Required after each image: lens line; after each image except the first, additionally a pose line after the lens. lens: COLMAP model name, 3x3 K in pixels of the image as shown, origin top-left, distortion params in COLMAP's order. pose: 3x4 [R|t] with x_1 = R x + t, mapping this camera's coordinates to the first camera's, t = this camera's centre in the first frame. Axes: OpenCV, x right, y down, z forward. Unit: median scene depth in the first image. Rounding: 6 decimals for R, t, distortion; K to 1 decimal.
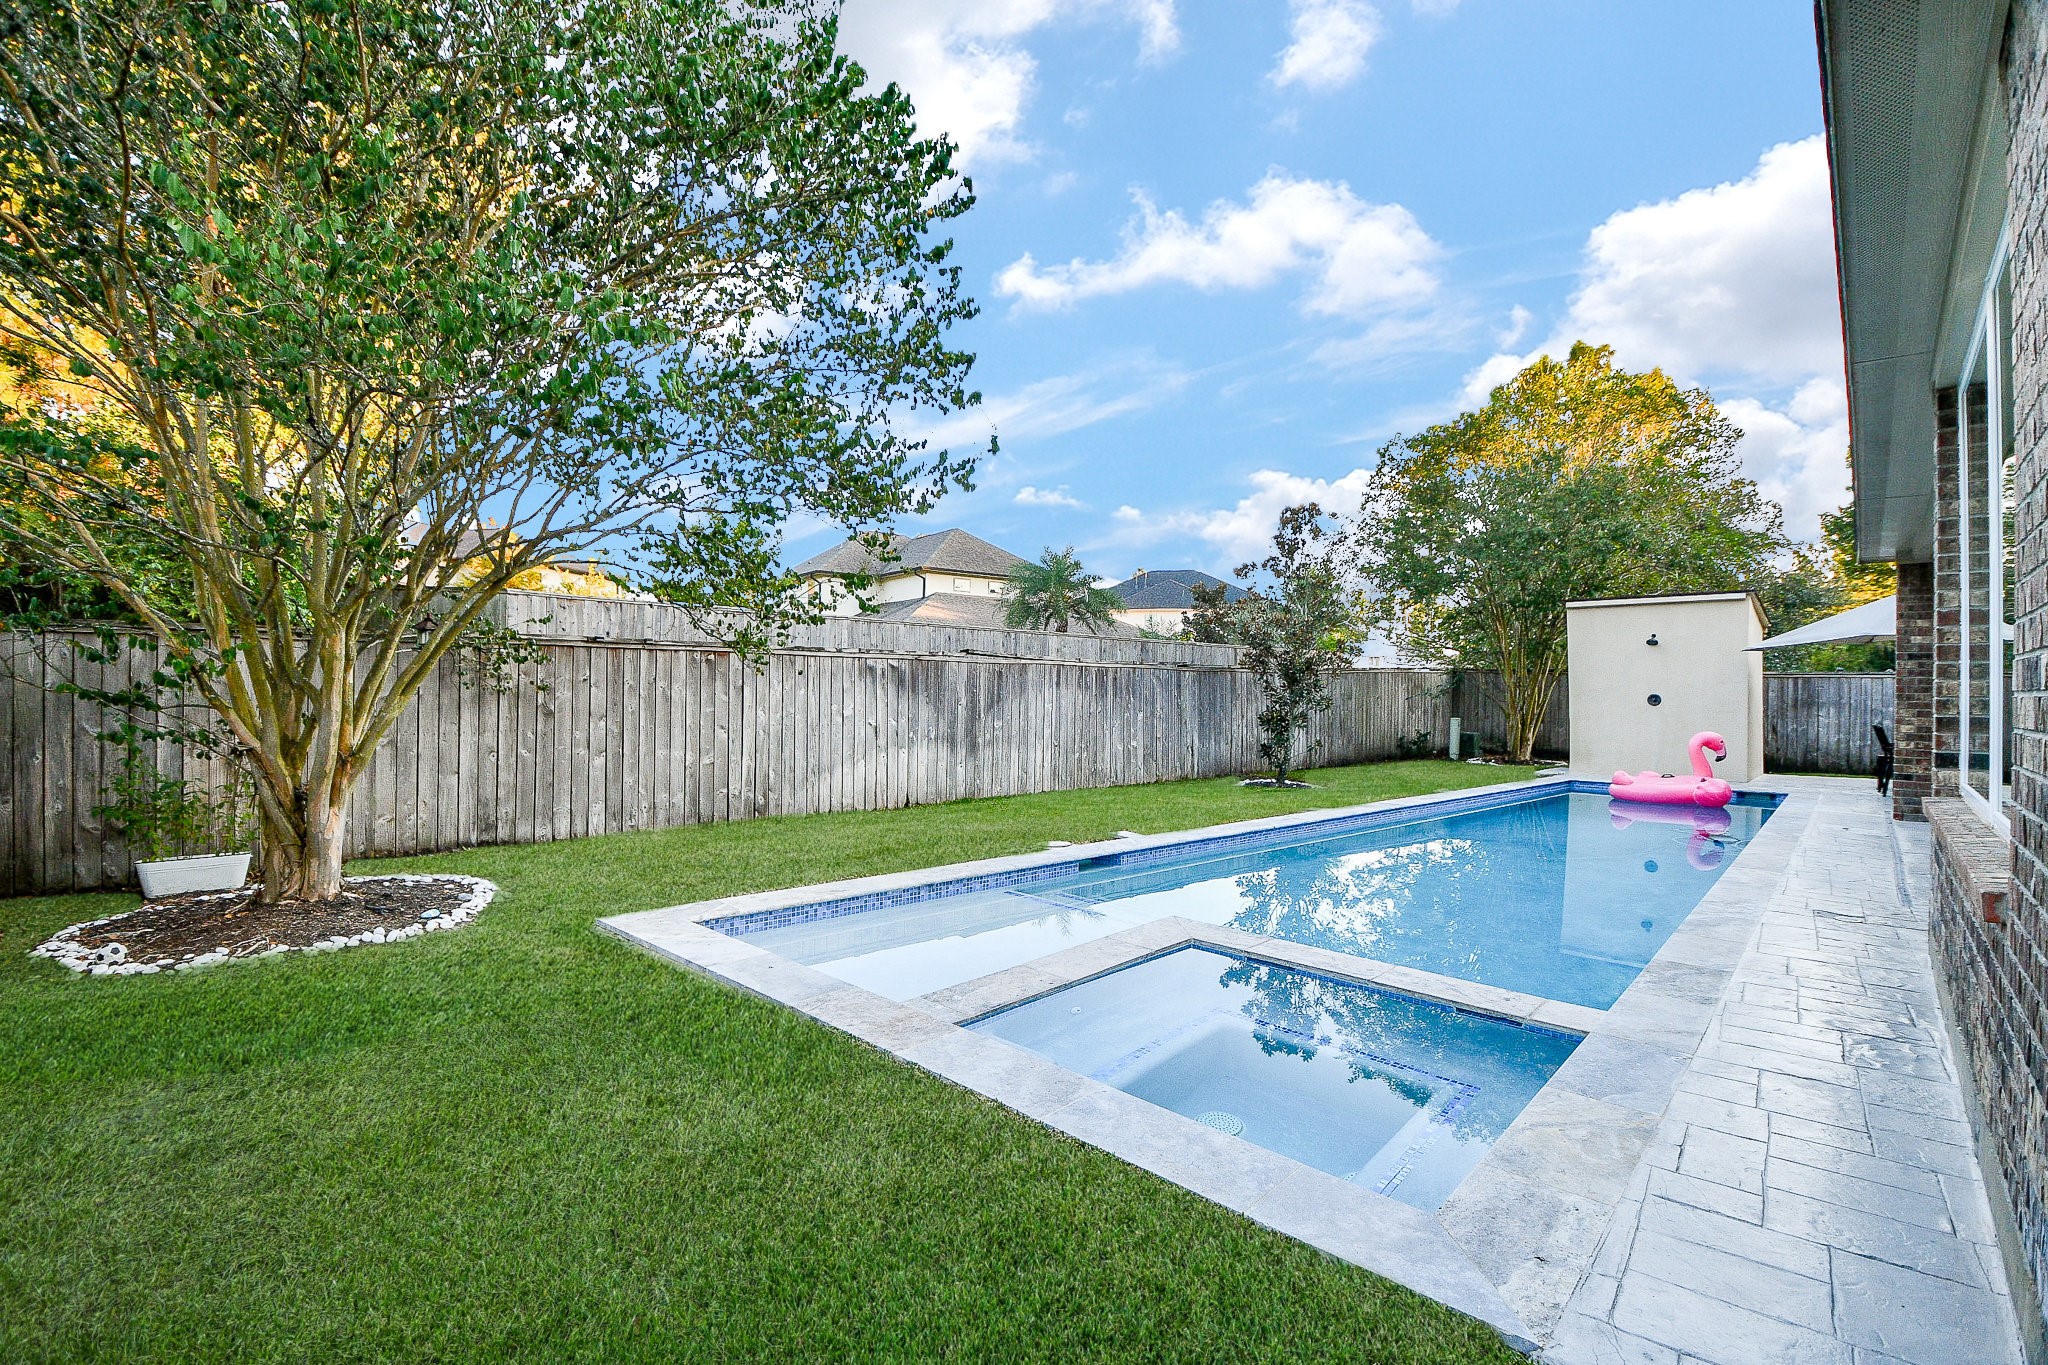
lens RADIAL K [[939.9, 0, 1082.4], [0, 939.9, 687.4], [0, 0, 1]] dist [0.000487, -0.000059]
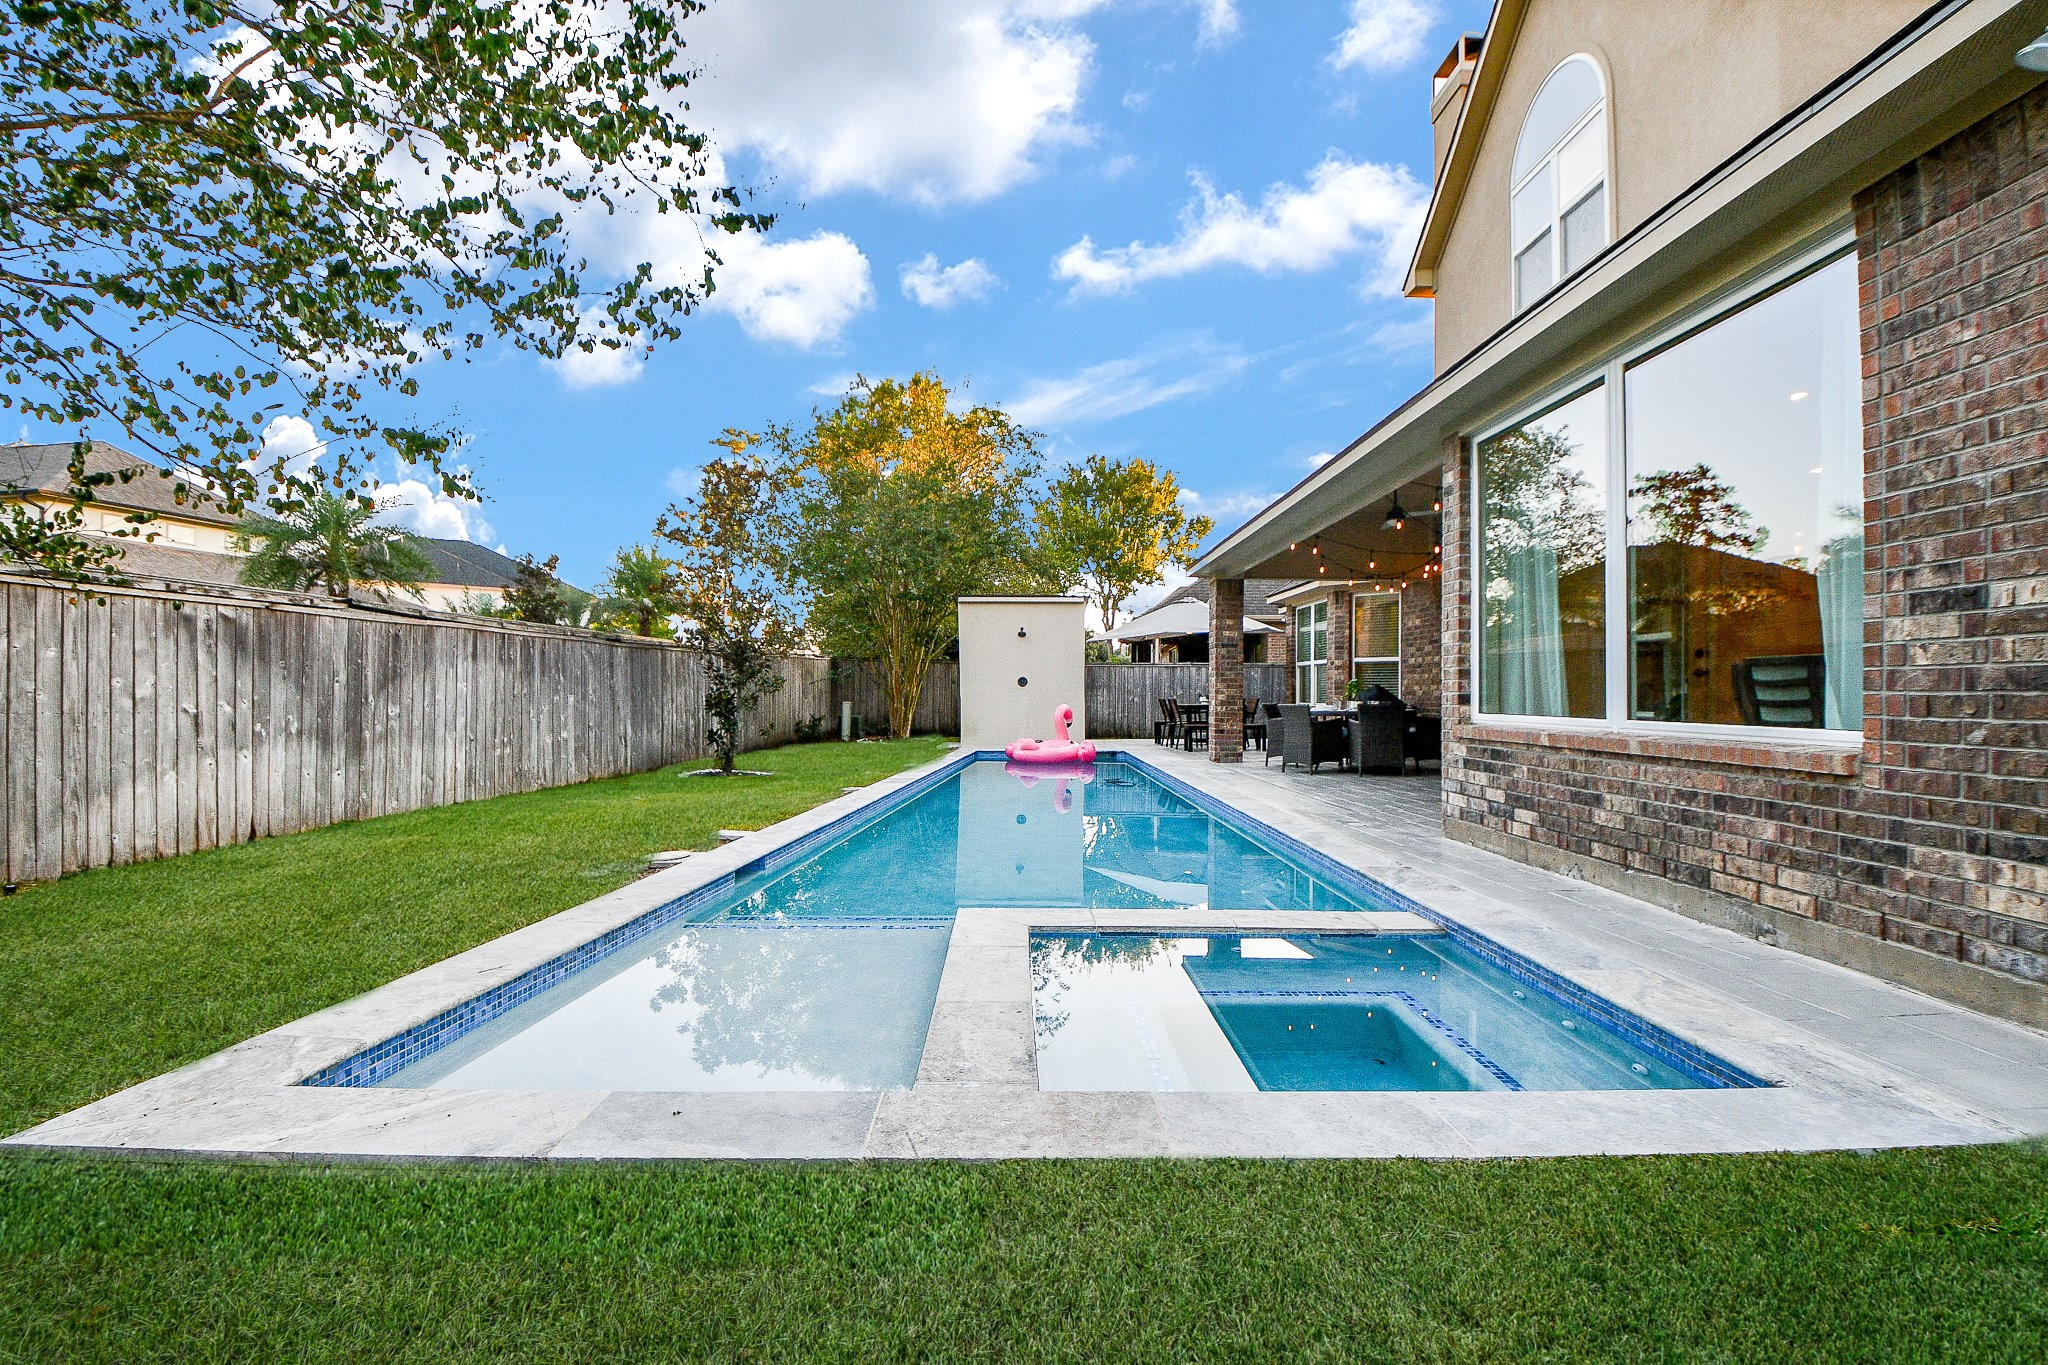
lens RADIAL K [[896.4, 0, 1083.6], [0, 896.4, 688.1], [0, 0, 1]] dist [-0.017712, -0.000332]
pose [[0.713619, -0.006273, 0.700506, -0.187394], [0.003640, 0.999980, 0.005246, 0.021020], [-0.700525, -0.001194, 0.713627, 0.174075]]
